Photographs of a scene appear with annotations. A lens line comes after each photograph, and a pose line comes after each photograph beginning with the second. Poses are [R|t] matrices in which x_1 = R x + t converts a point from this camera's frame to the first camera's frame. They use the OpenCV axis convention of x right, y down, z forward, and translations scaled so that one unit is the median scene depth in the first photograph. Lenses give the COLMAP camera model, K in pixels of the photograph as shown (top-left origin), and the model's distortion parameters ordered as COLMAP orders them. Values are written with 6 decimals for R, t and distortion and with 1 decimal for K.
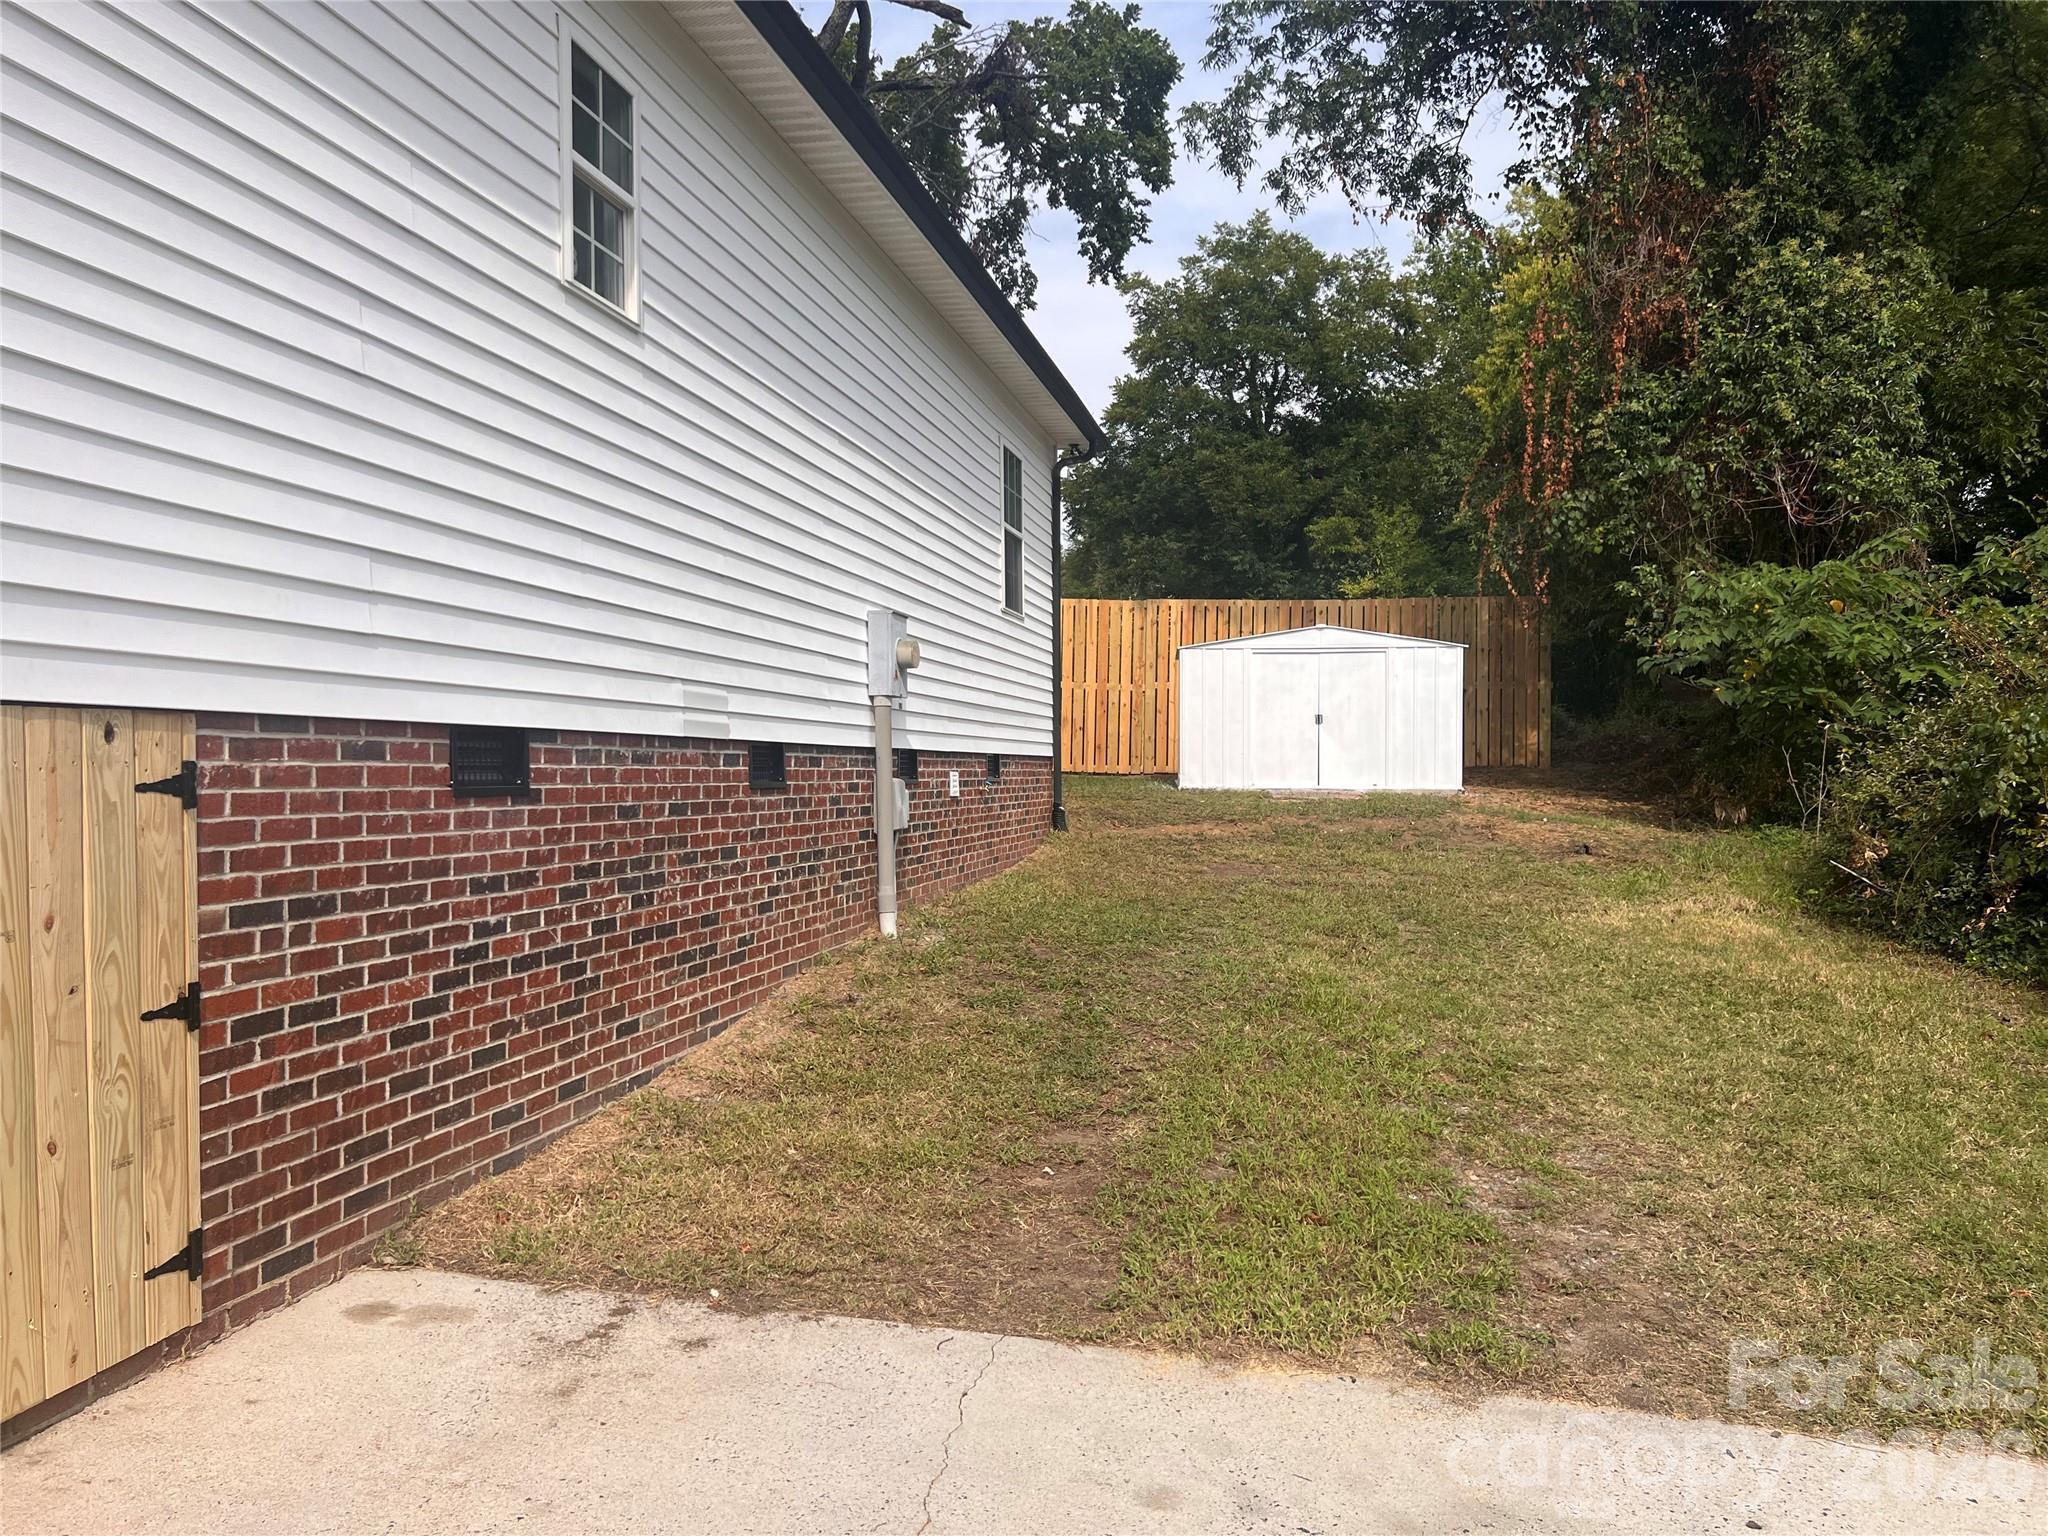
lens RADIAL K [[1544.6, 0, 1030.5], [0, 1544.6, 771.3], [0, 0, 1]] dist [0.063519, -0.077599]
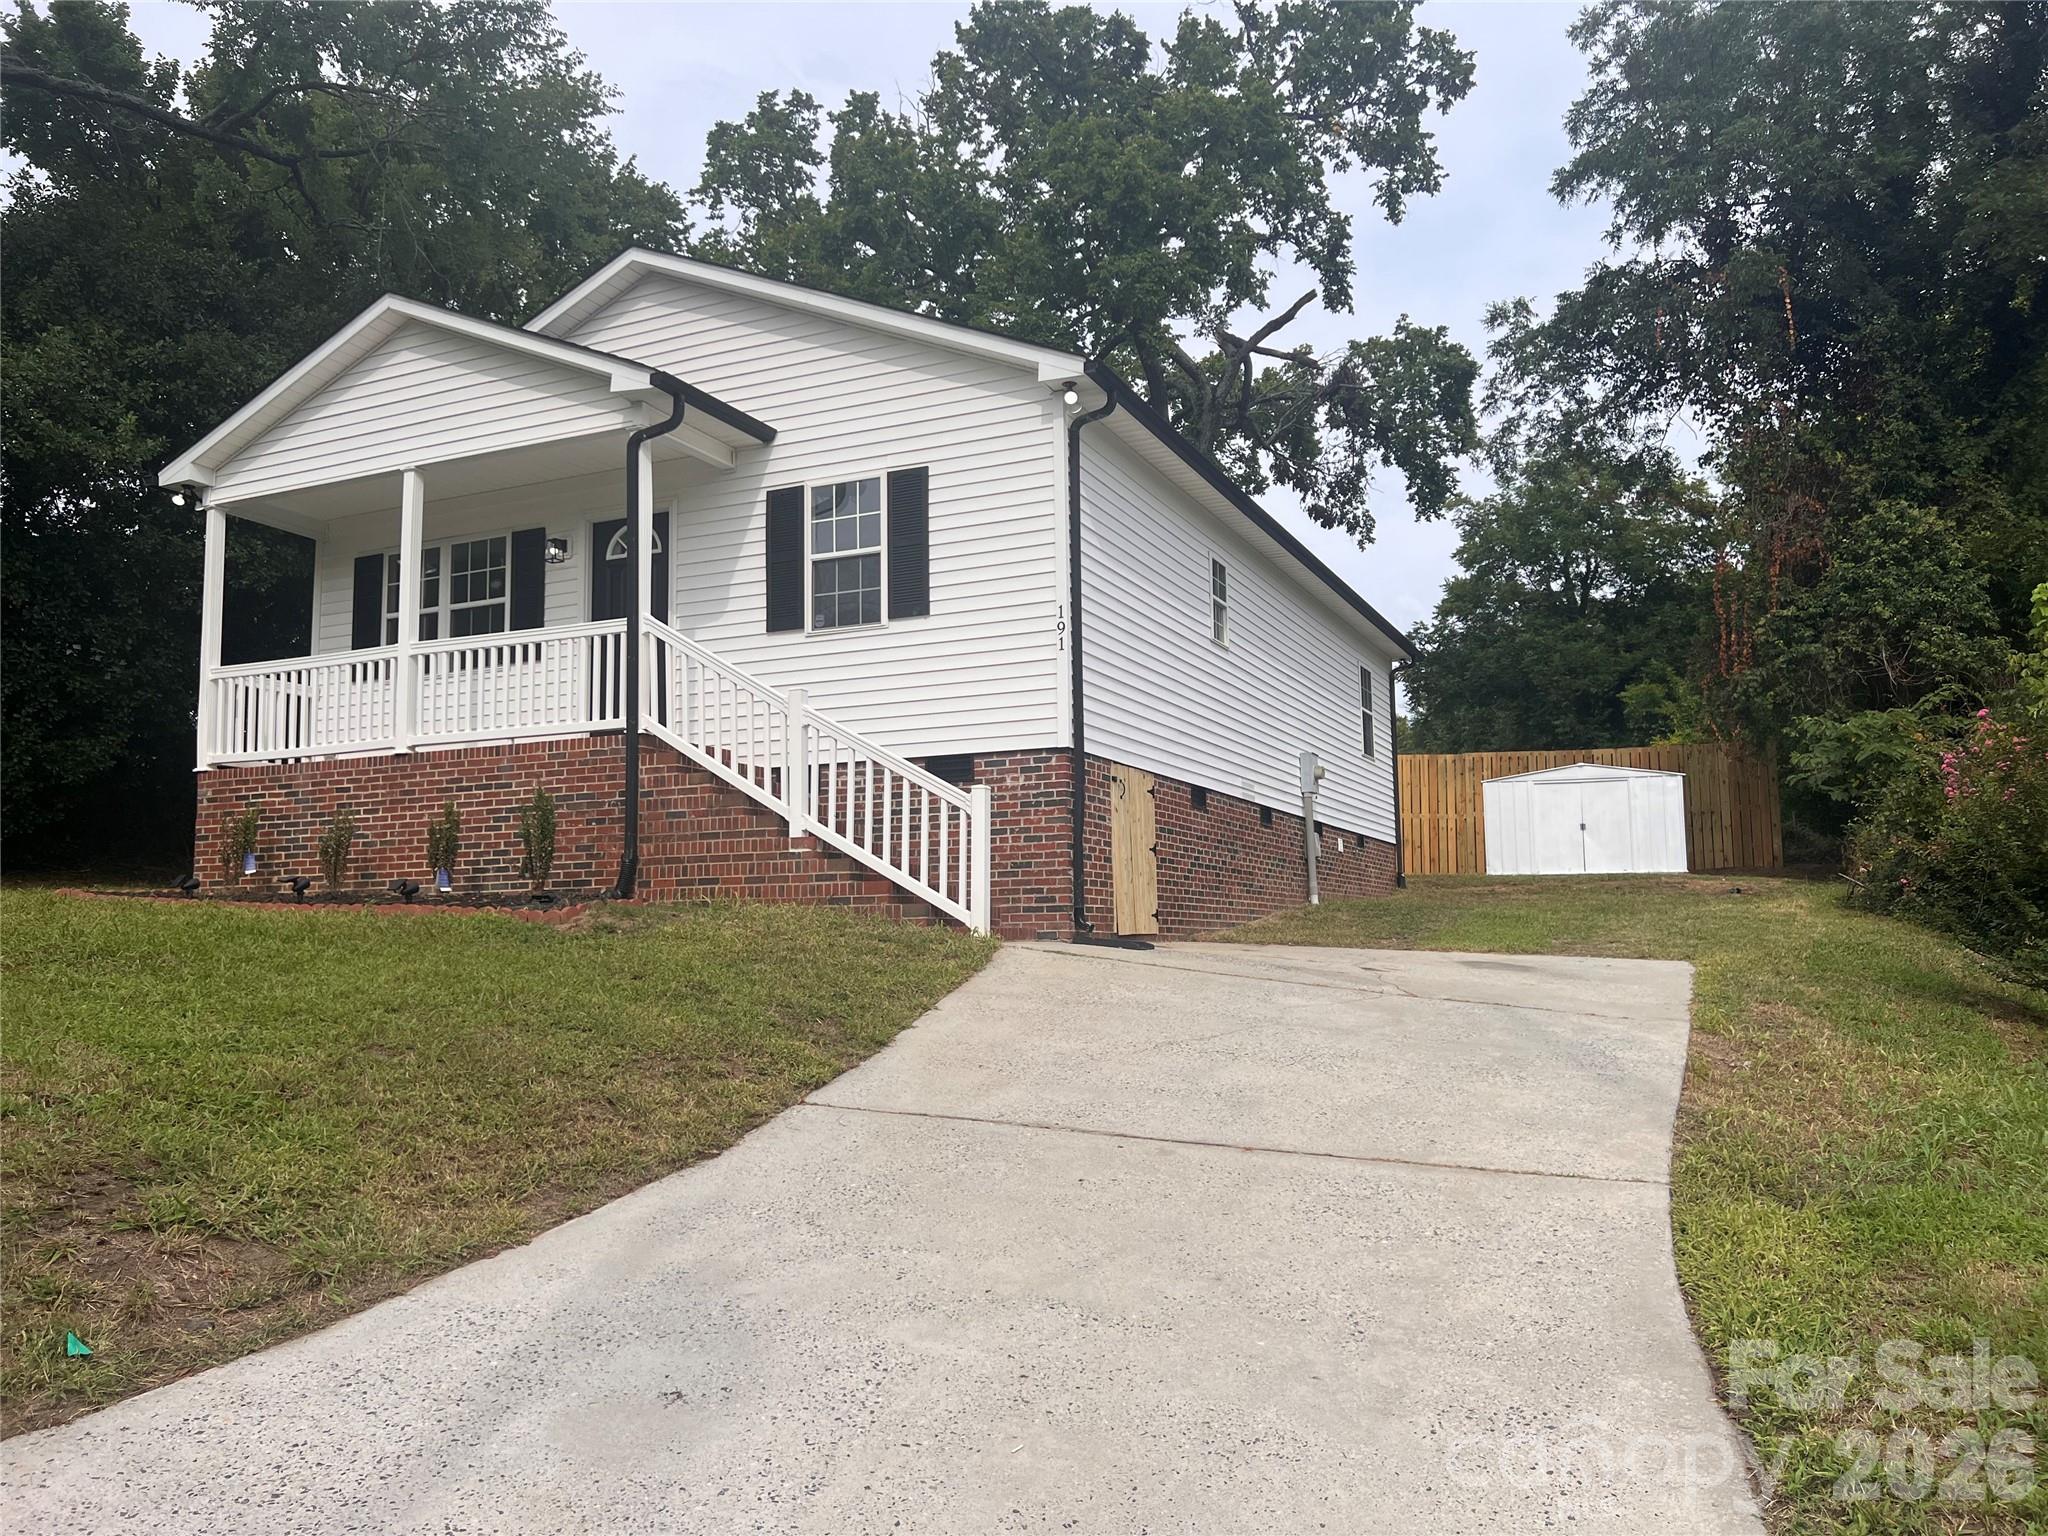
lens RADIAL K [[1544.6, 0, 1026.5], [0, 1544.6, 769.8], [0, 0, 1]] dist [0.063519, -0.077599]
pose [[0.974544, -0.034942, -0.221457, -0.001569], [0.008935, 0.993049, -0.117363, 0.298538], [0.224018, 0.112397, 0.968082, -2.062459]]
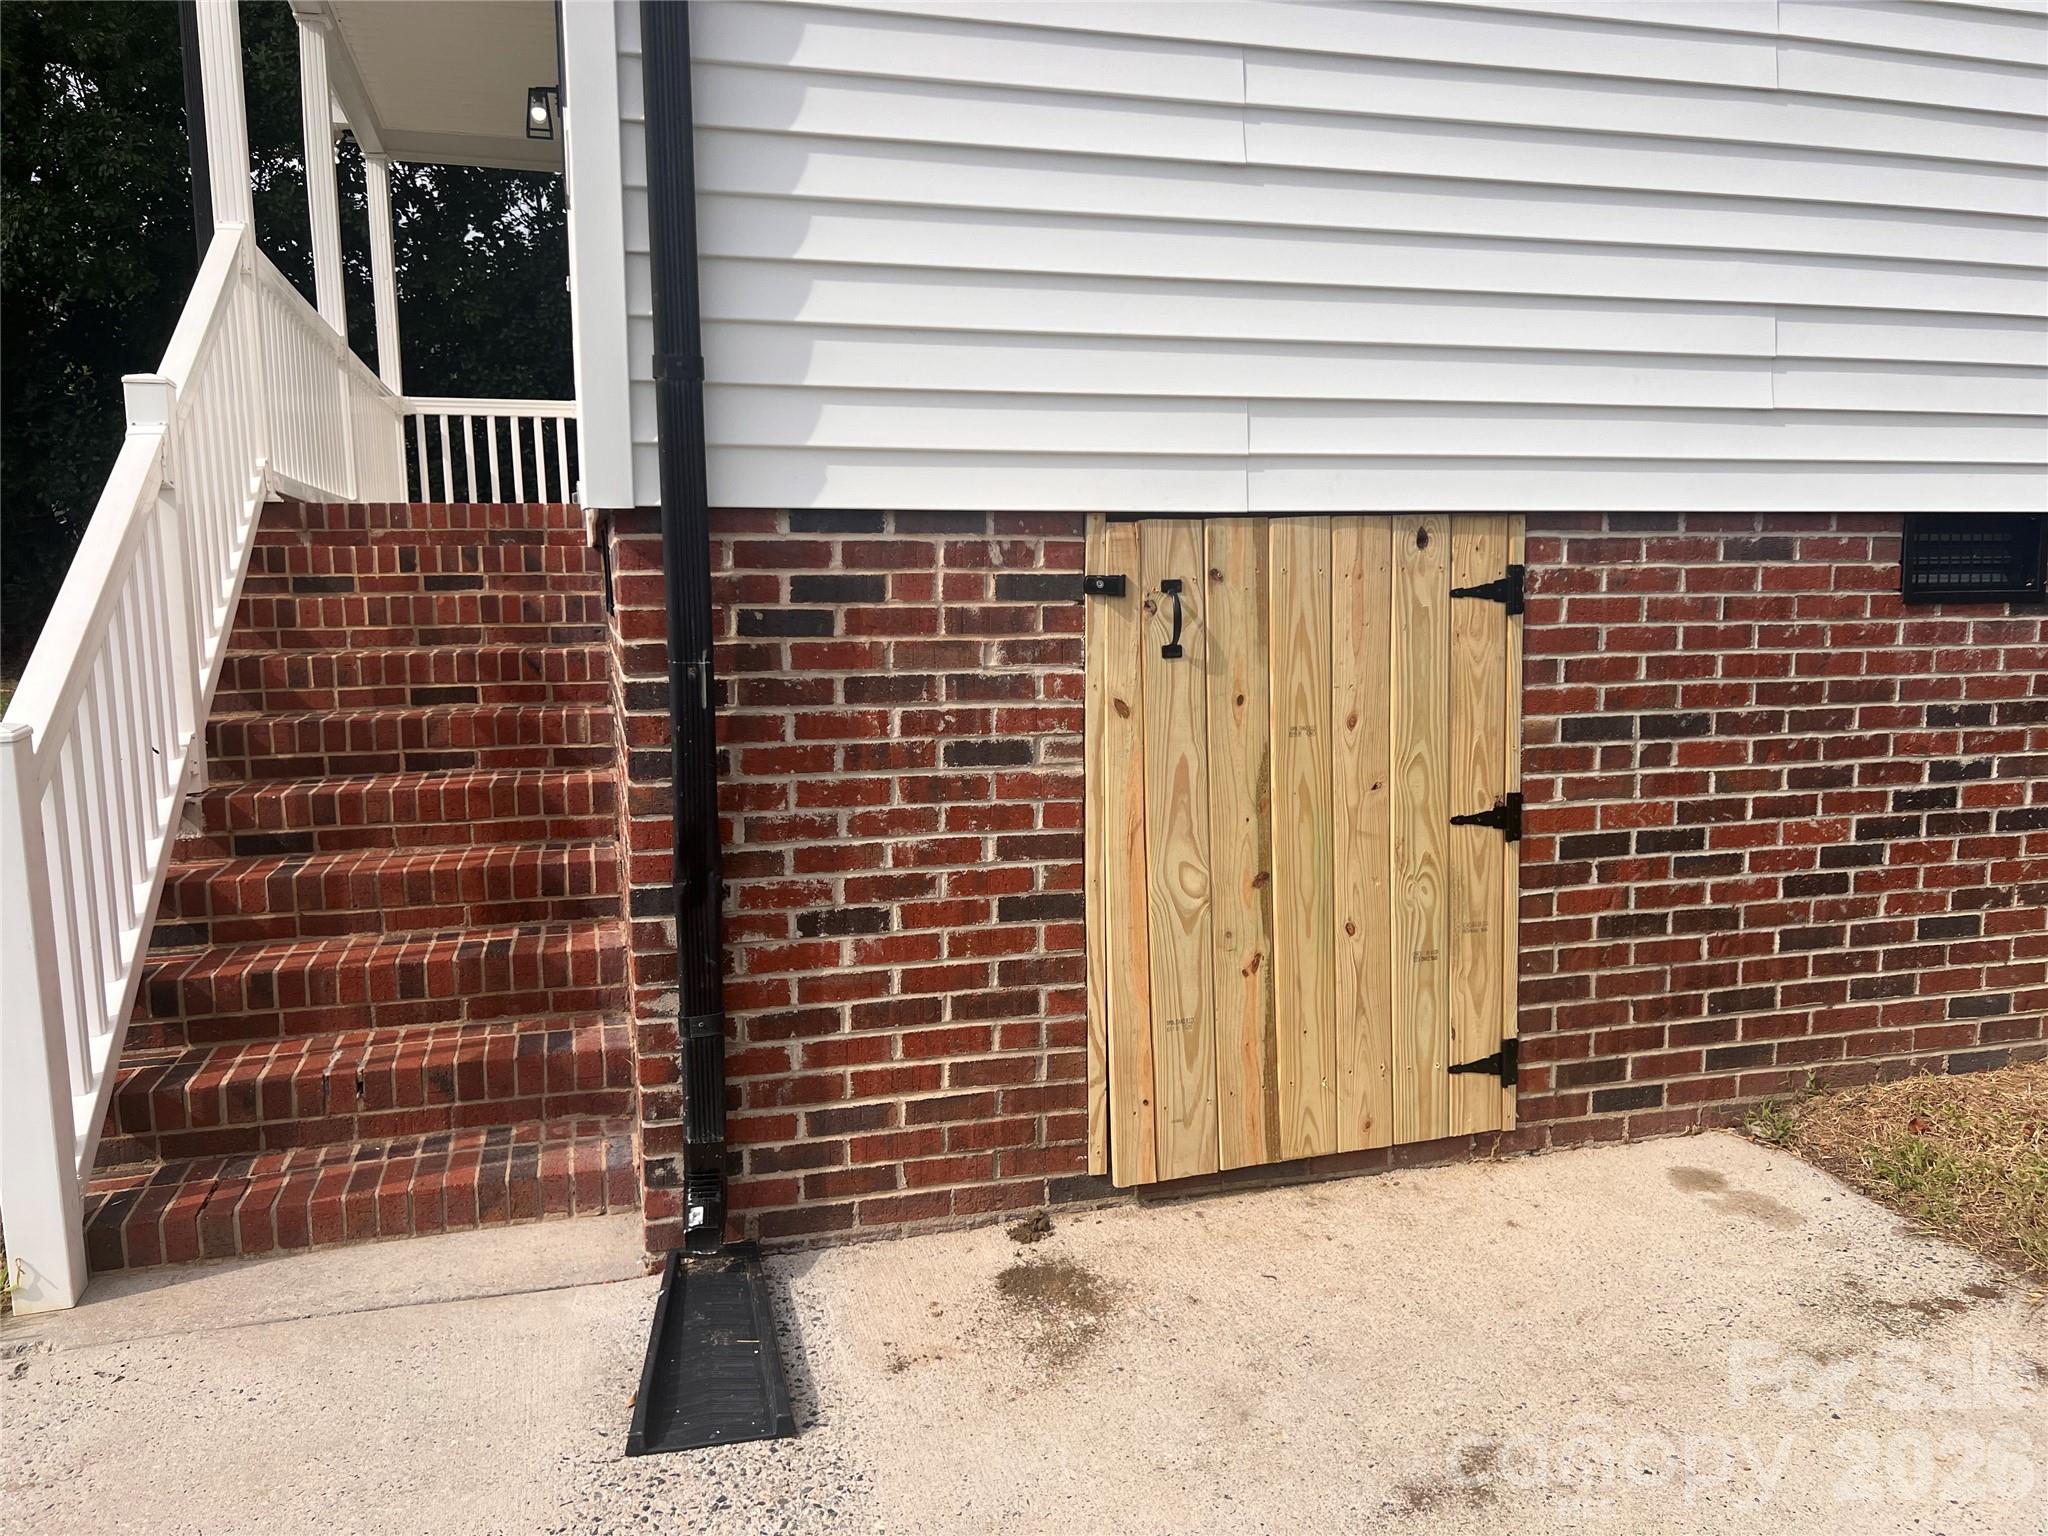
lens RADIAL K [[1544.6, 0, 1029.2], [0, 1544.6, 764.6], [0, 0, 1]] dist [0.063519, -0.077599]
pose [[0.462513, 0.100131, -0.880940, 0.135096], [0.008023, 0.993089, 0.117090, 0.000760], [0.886576, -0.061224, 0.458513, 0.212687]]
